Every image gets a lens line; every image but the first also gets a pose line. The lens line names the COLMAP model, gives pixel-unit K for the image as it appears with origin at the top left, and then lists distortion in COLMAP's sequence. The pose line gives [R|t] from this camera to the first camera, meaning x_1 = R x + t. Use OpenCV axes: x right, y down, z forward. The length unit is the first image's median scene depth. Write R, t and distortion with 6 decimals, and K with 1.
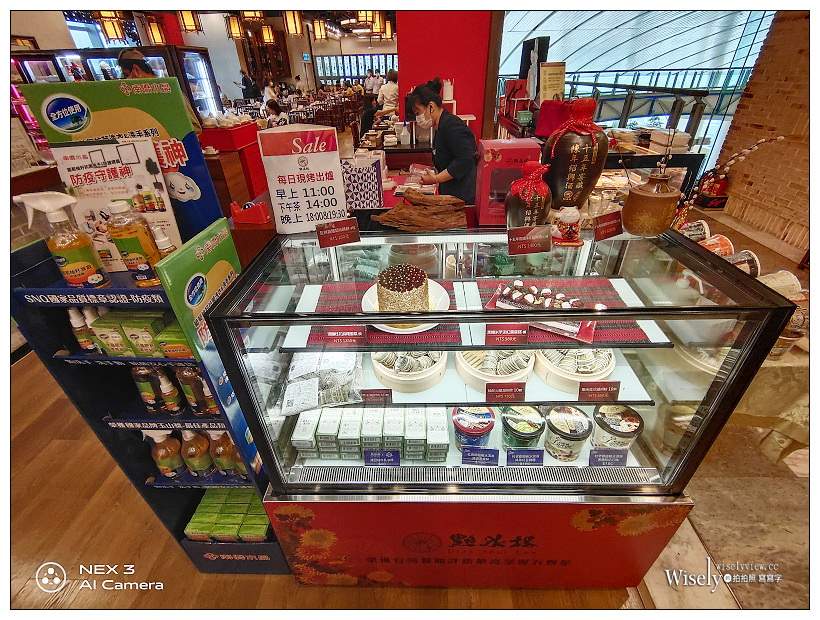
lens RADIAL K [[370.5, 0, 413.1], [0, 370.5, 309.7], [0, 0, 1]] dist [-0.001352, -0.000332]
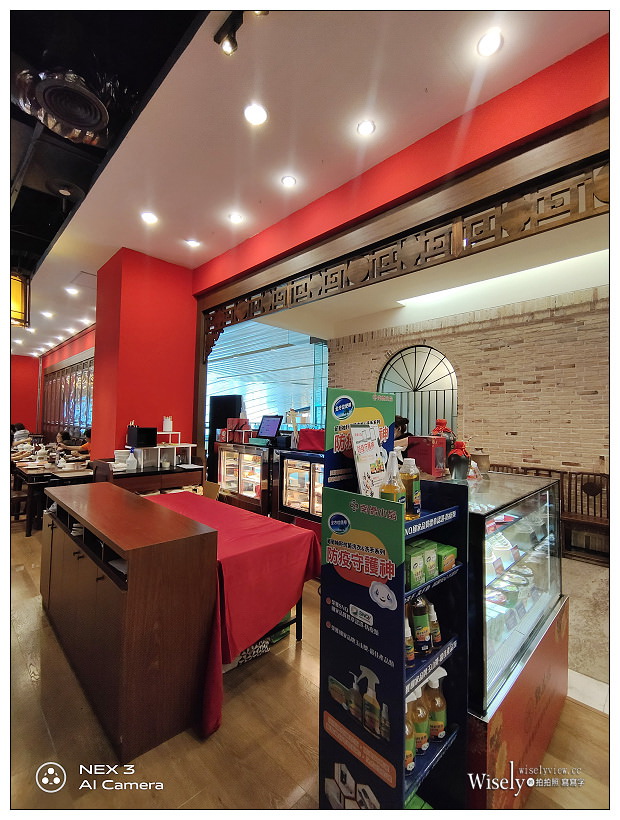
lens RADIAL K [[370.5, 0, 309.7], [0, 370.5, 408.3], [0, 0, 1]] dist [-0.001352, -0.000332]
pose [[0.701200, 0.065553, 0.709944, -1.673321], [0.358041, 0.828719, -0.430152, 0.028029], [-0.616543, 0.555812, 0.557627, 0.241621]]
